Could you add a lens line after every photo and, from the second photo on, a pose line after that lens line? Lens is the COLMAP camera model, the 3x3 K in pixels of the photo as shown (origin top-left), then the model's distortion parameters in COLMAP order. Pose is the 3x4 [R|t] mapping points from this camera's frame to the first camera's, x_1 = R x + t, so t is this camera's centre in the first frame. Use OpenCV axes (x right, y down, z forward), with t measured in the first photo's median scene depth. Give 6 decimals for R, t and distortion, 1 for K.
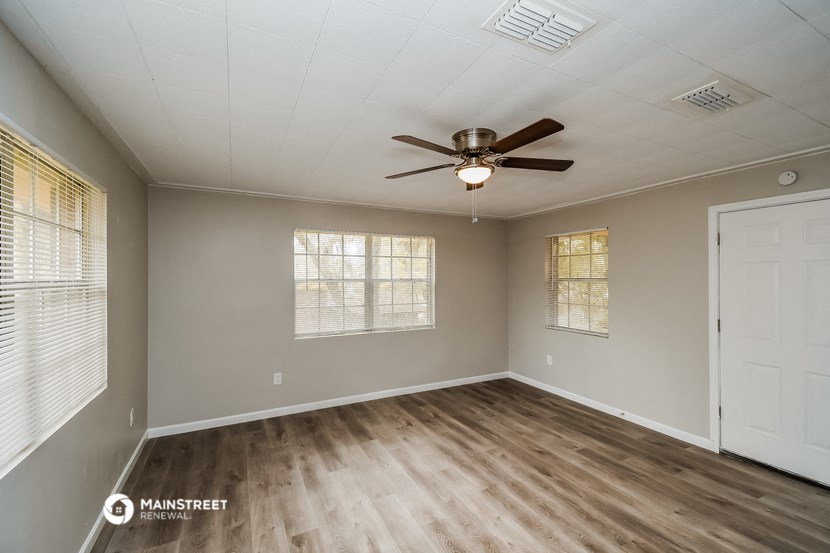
lens RADIAL K [[360.4, 0, 422.0], [0, 360.4, 276.1], [0, 0, 1]] dist [-0.002825, -0.001111]
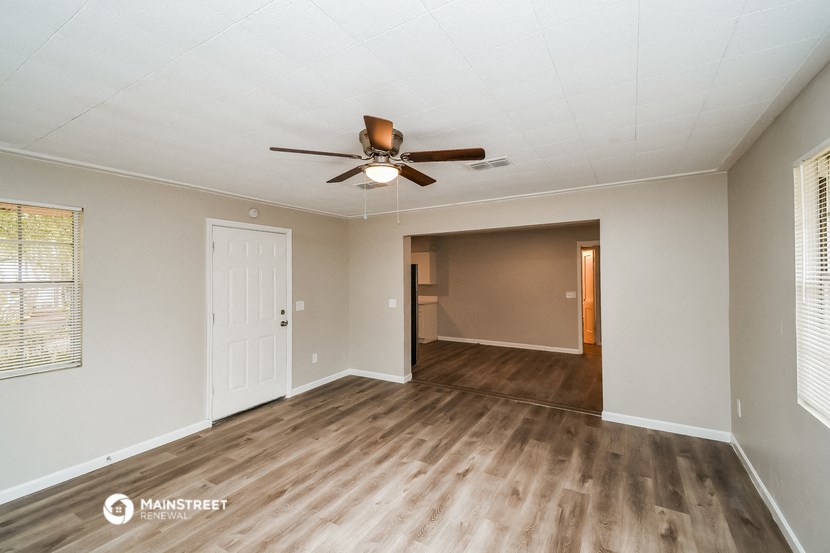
lens RADIAL K [[360.4, 0, 410.2], [0, 360.4, 275.6], [0, 0, 1]] dist [-0.002825, -0.001111]
pose [[-0.533172, 0.008591, 0.845963, -0.600229], [0.009048, 0.999949, -0.004452, 0.005213], [-0.845958, 0.005280, -0.533223, 1.198821]]
